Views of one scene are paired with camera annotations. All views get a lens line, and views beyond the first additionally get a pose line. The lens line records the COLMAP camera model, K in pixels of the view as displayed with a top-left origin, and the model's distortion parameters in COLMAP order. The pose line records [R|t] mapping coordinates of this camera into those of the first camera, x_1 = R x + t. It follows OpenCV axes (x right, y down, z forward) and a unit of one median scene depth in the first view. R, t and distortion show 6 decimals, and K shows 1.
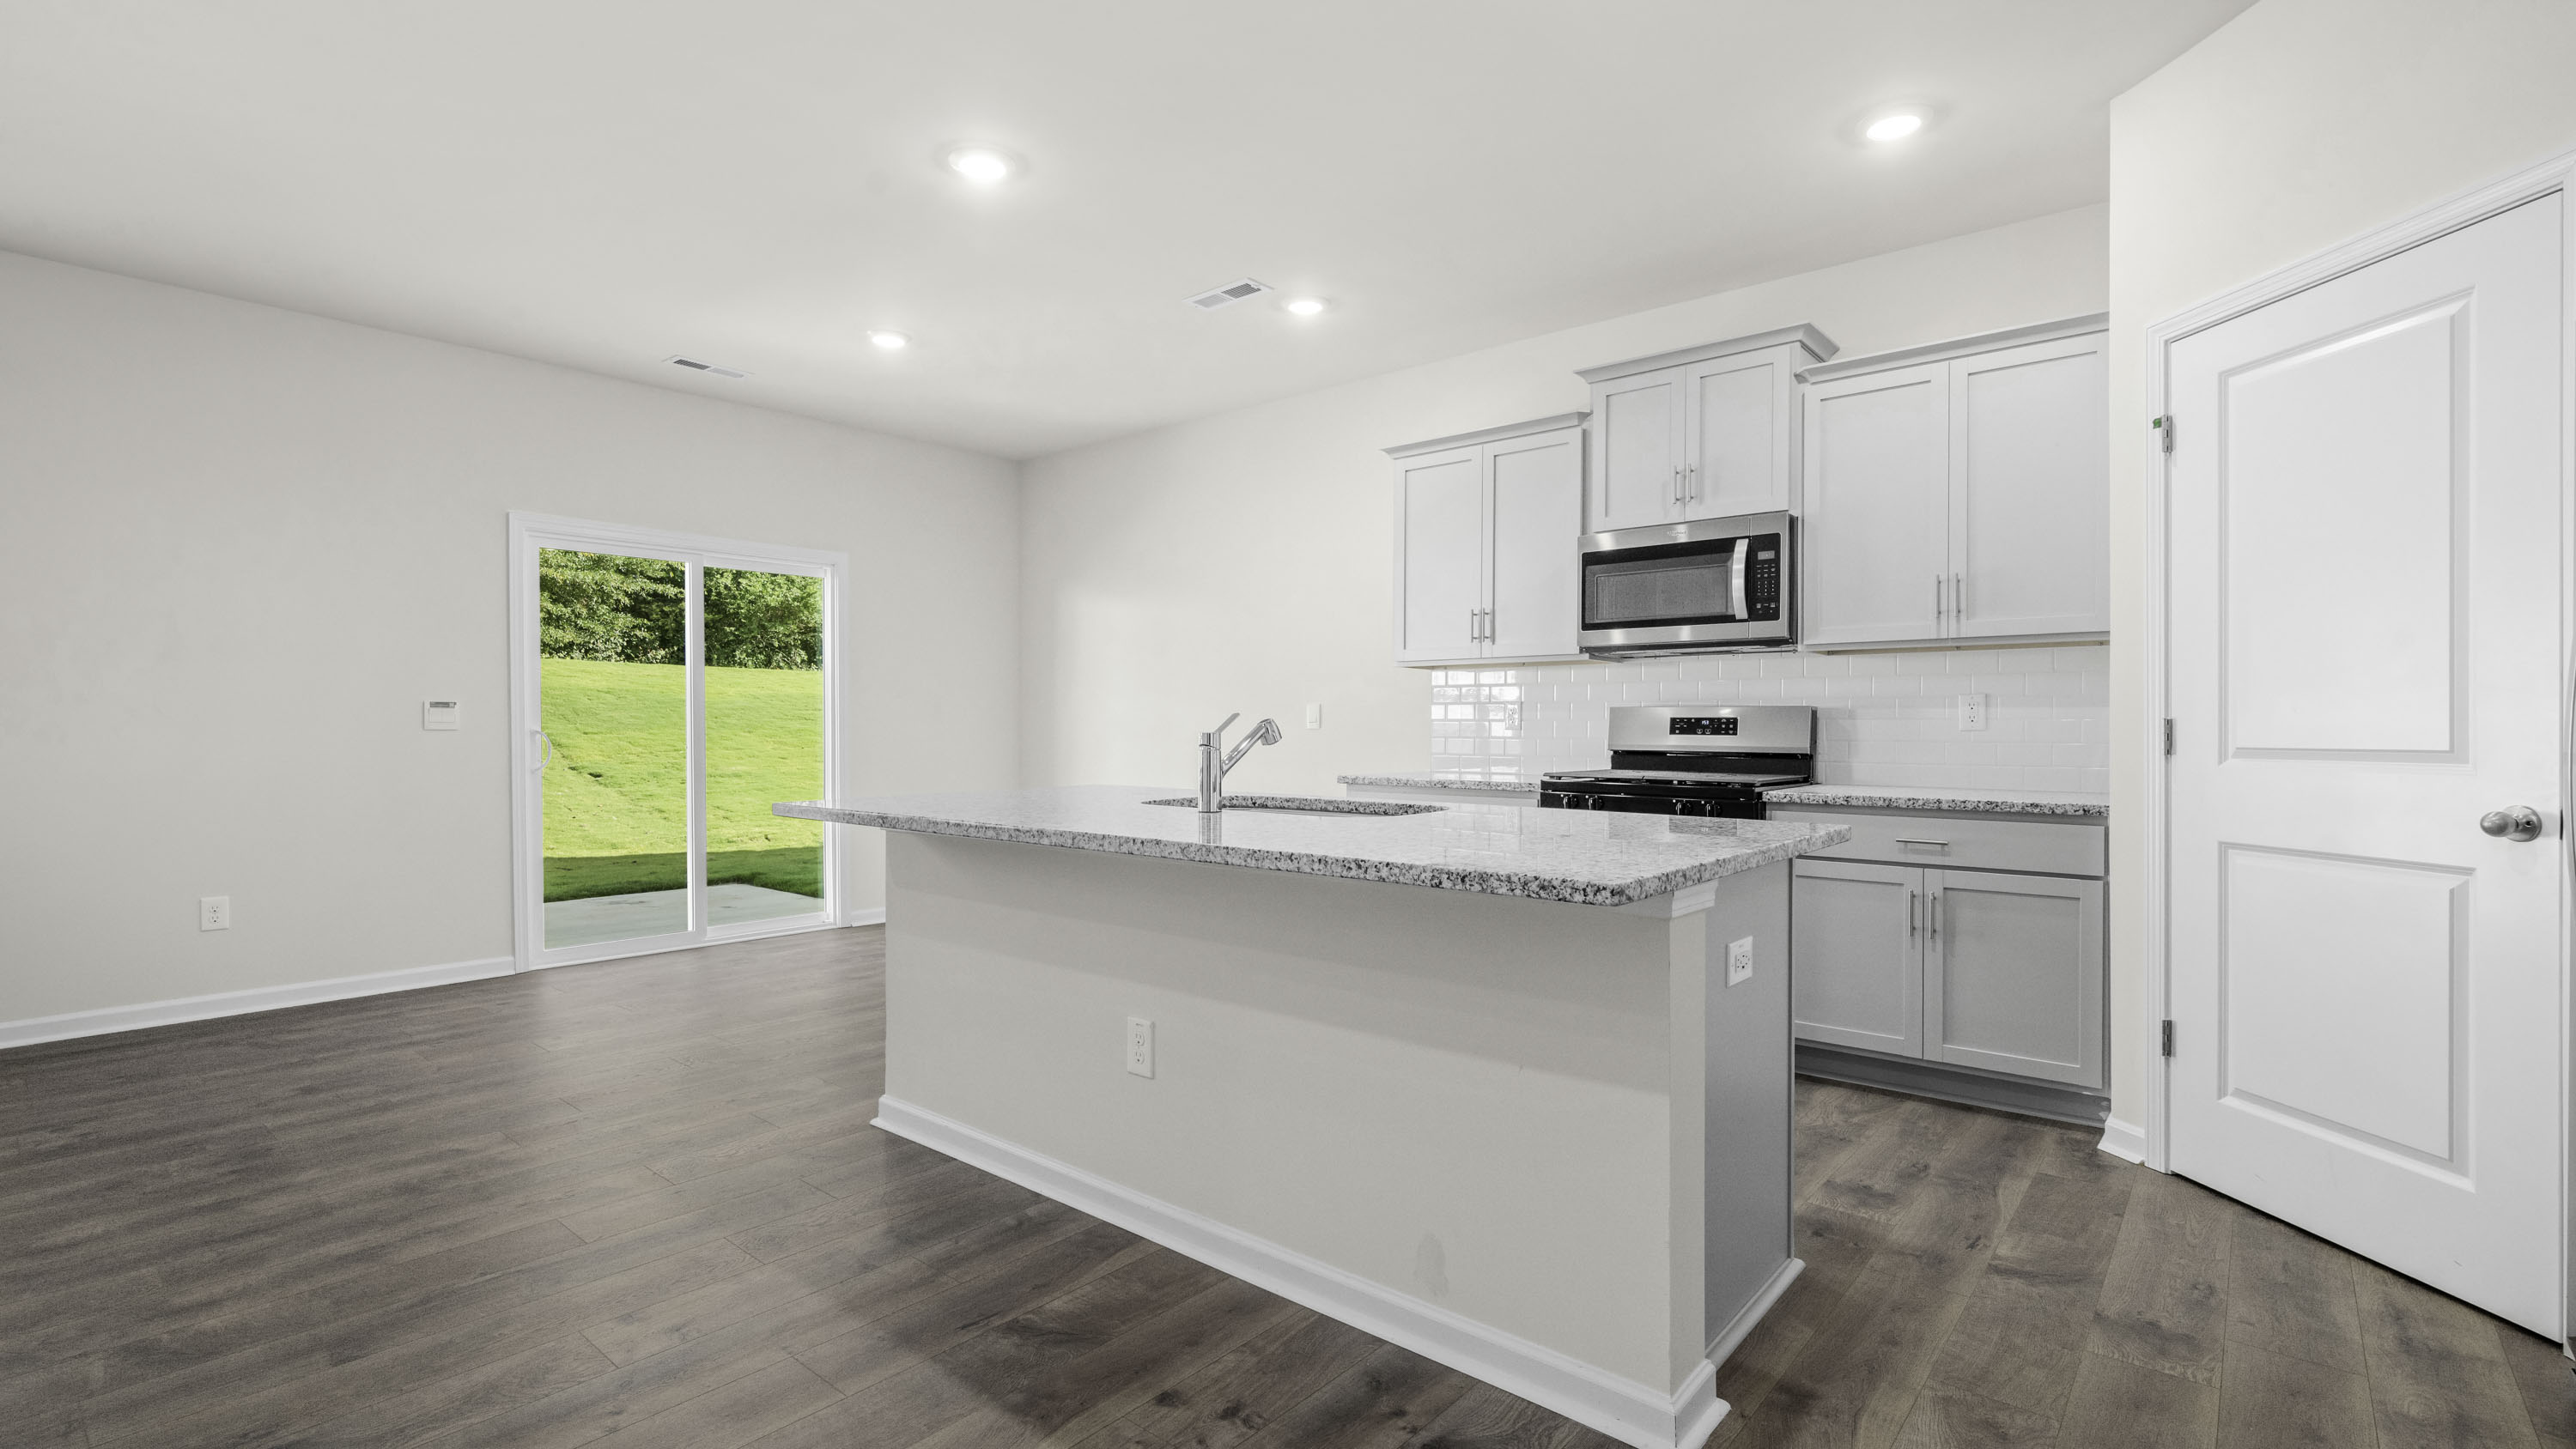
lens RADIAL K [[1156.8, 0, 1291.3], [0, 1156.8, 751.4], [0, 0, 1]] dist [-0.005957, -0.000436]
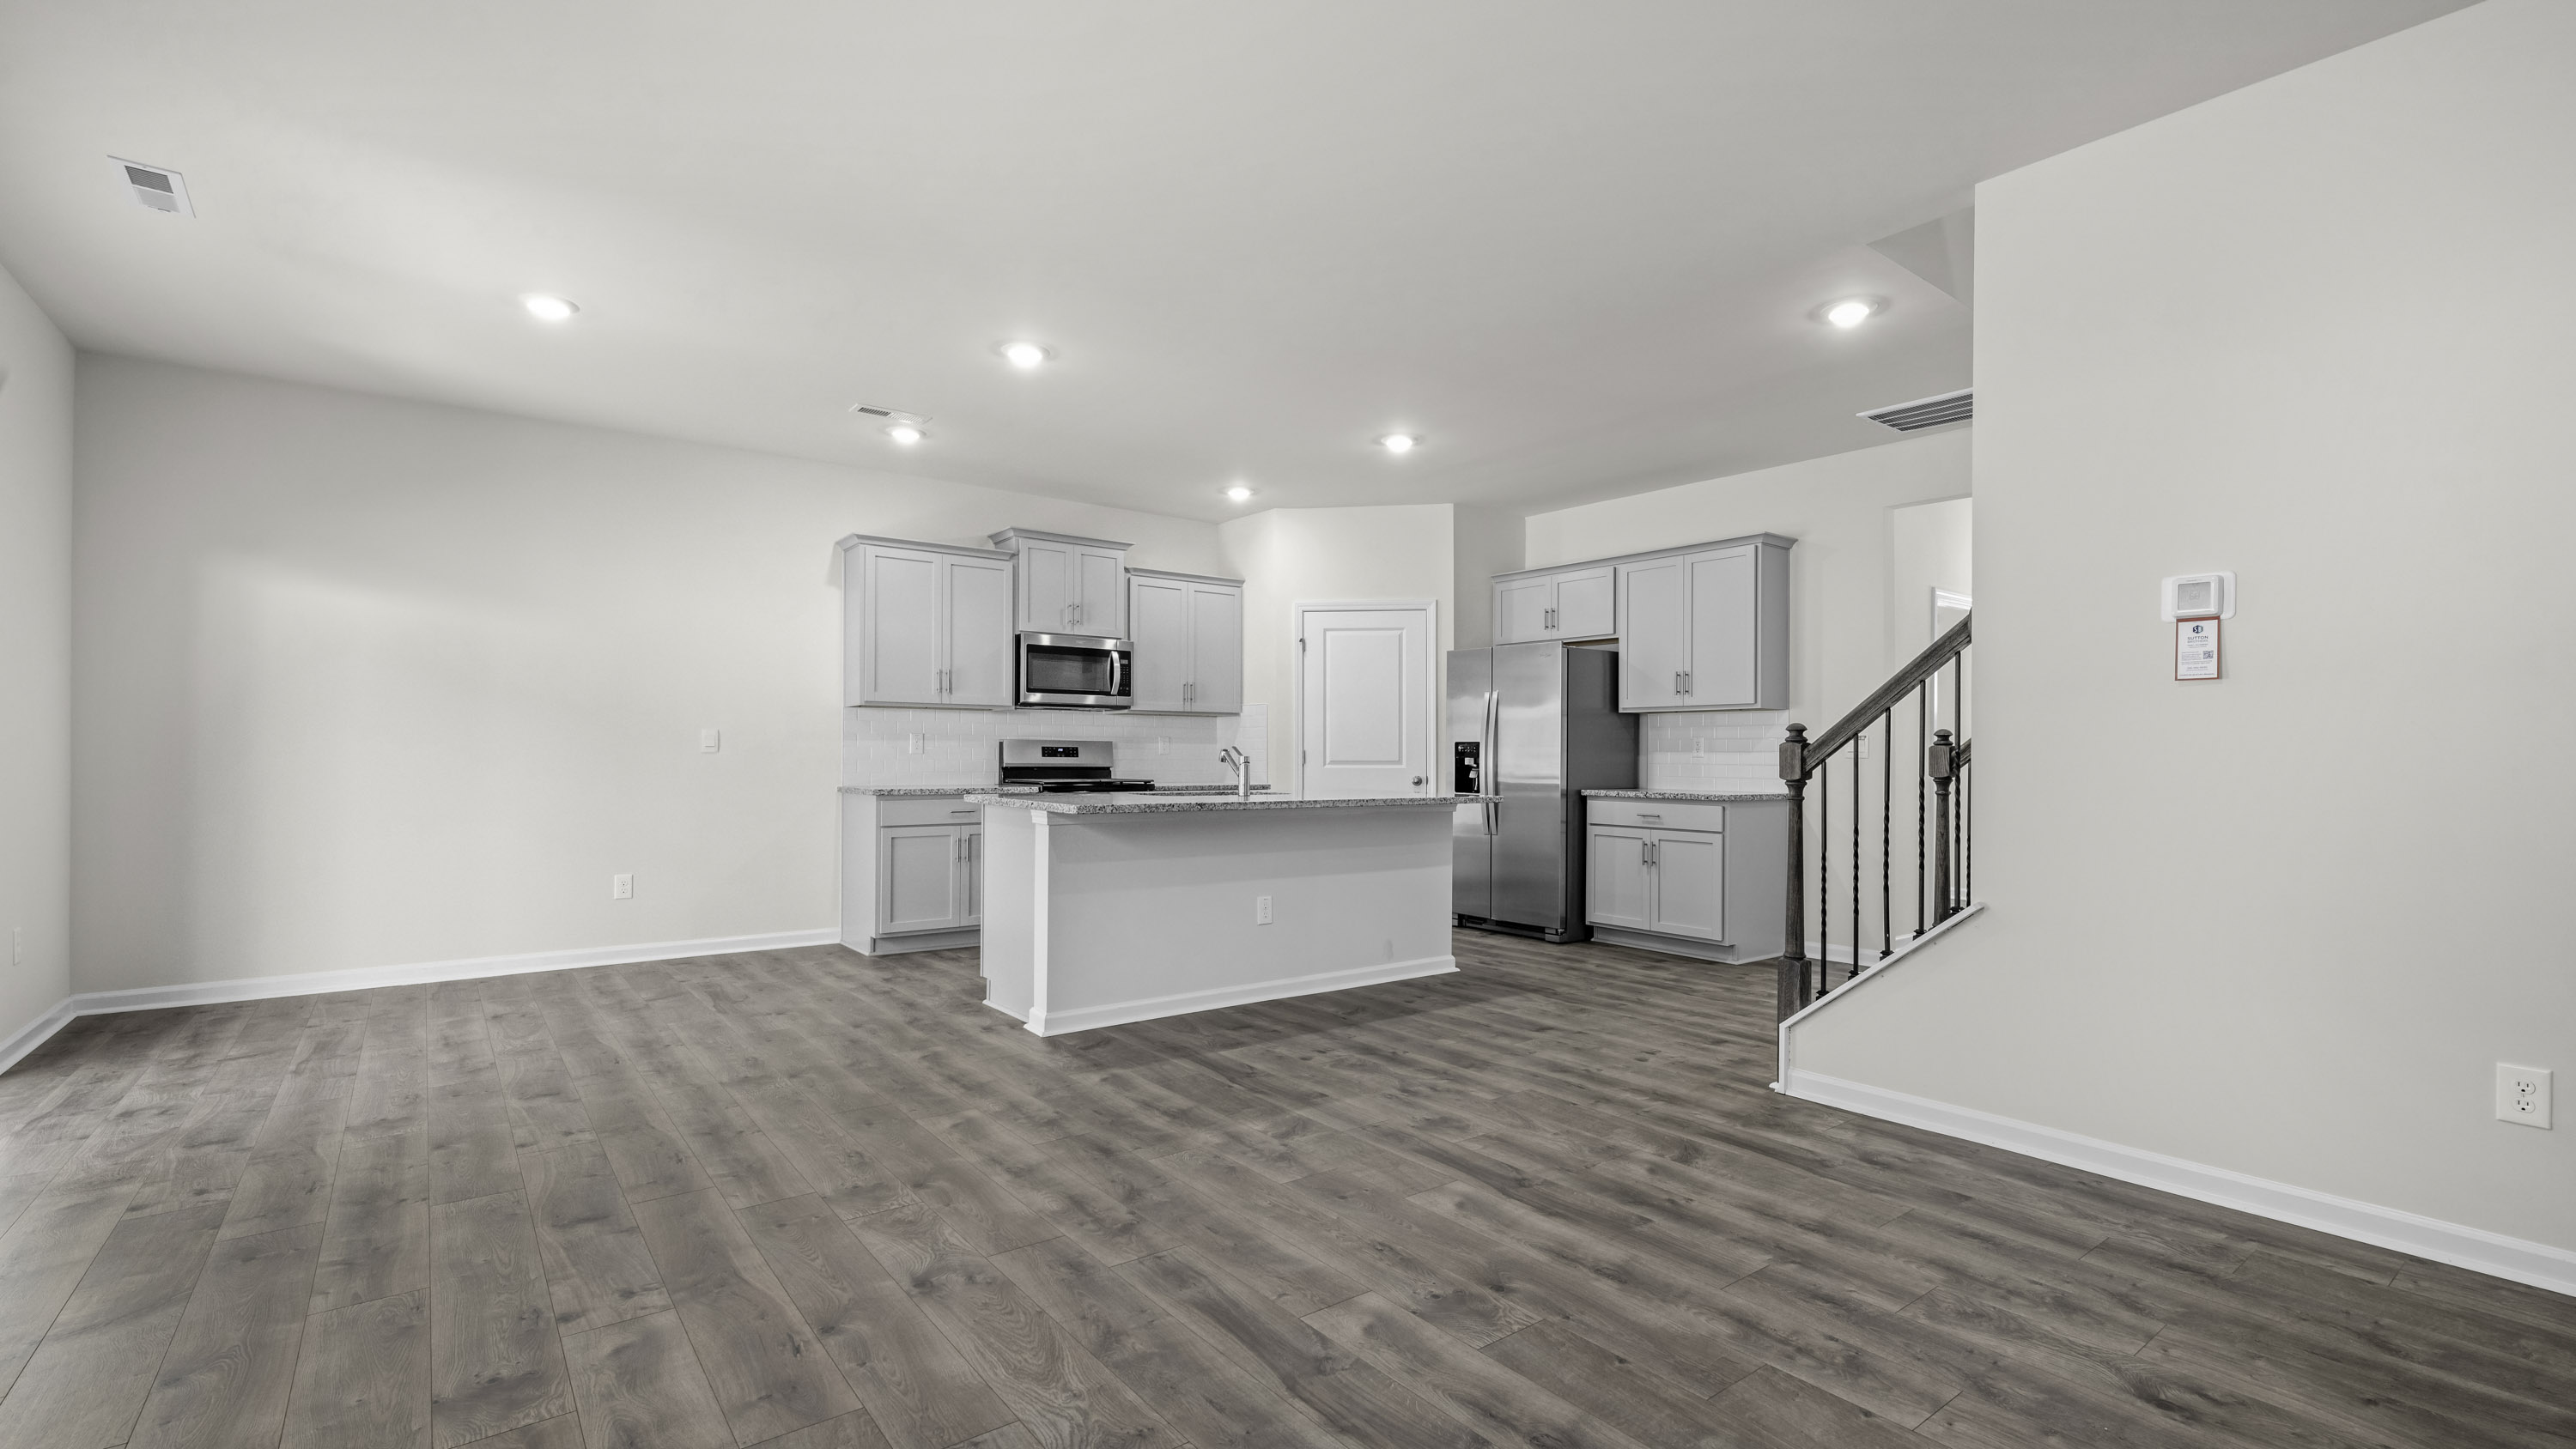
lens RADIAL K [[1156.8, 0, 1316.8], [0, 1156.8, 737.5], [0, 0, 1]] dist [-0.005957, -0.000436]
pose [[0.194809, 0.015084, 0.980725, -1.479483], [0.015337, 0.999713, -0.018423, -0.006953], [-0.980721, 0.018630, 0.194521, 0.353584]]
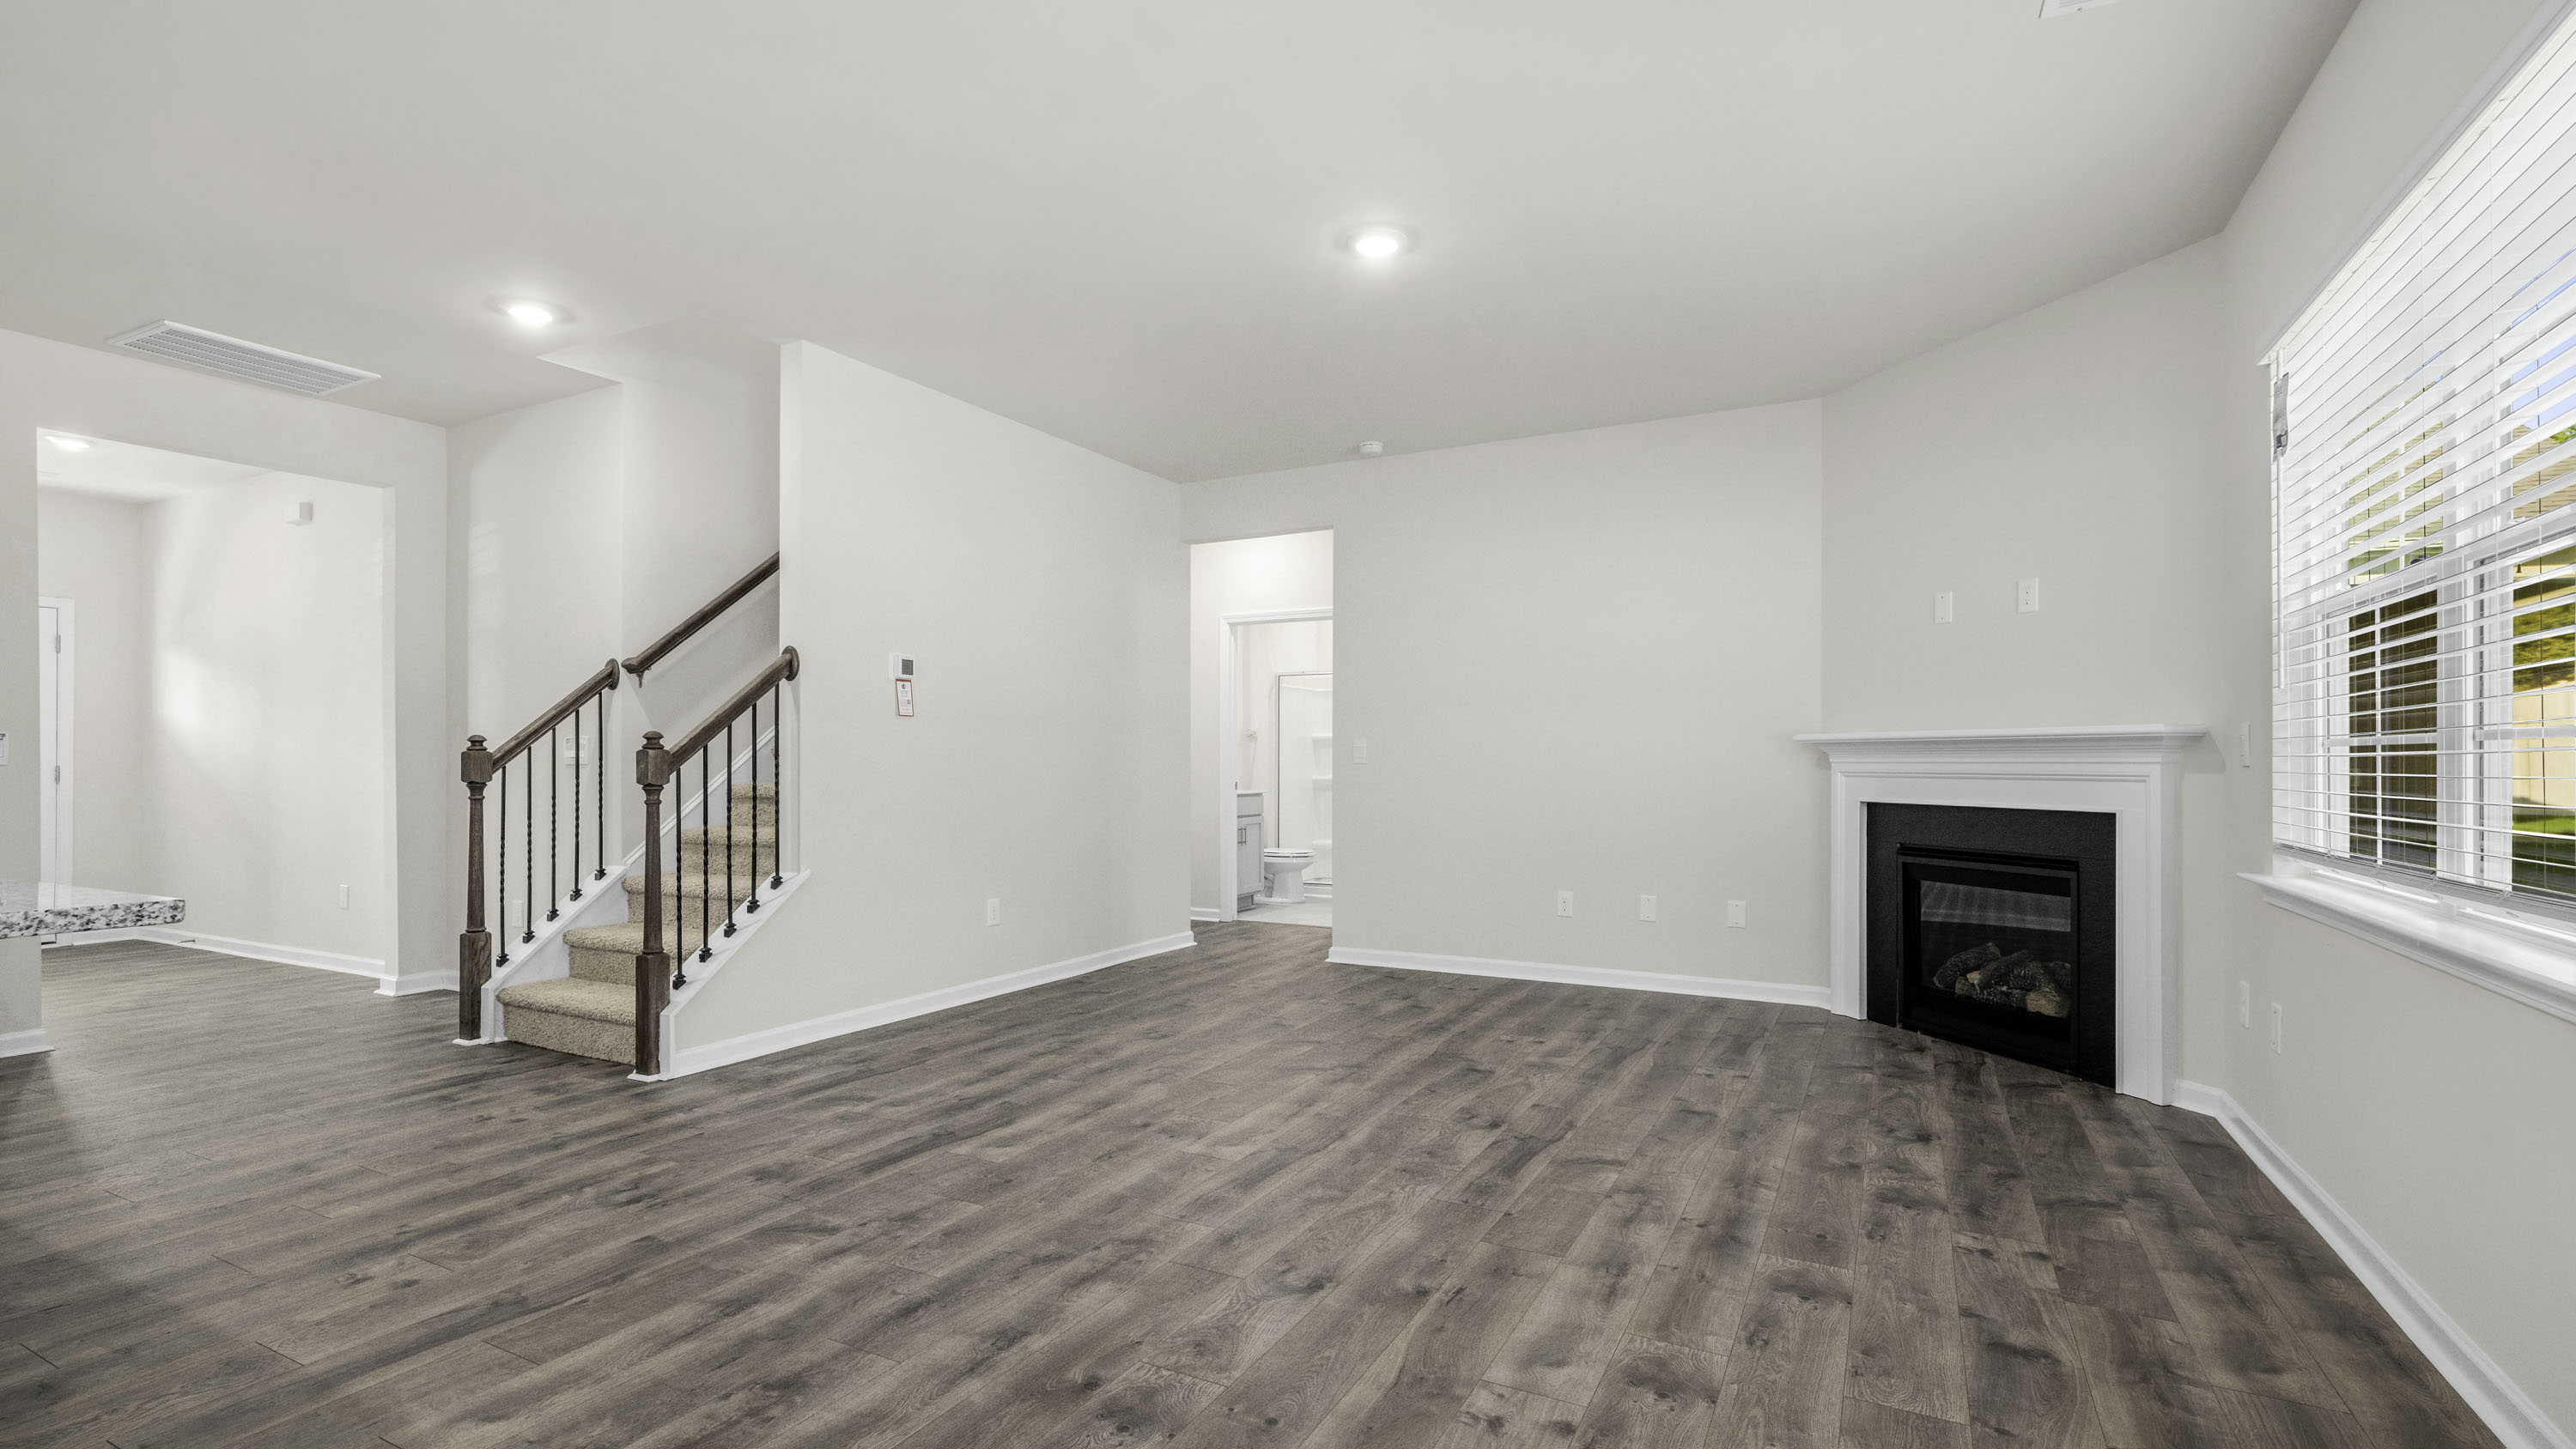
lens RADIAL K [[1156.8, 0, 1290.8], [0, 1156.8, 740.3], [0, 0, 1]] dist [-0.005957, -0.000436]
pose [[-0.974652, -0.000661, -0.223726, -0.697585], [-0.002174, 0.999976, 0.006514, -0.033231], [0.223716, 0.006835, -0.974630, 1.371147]]
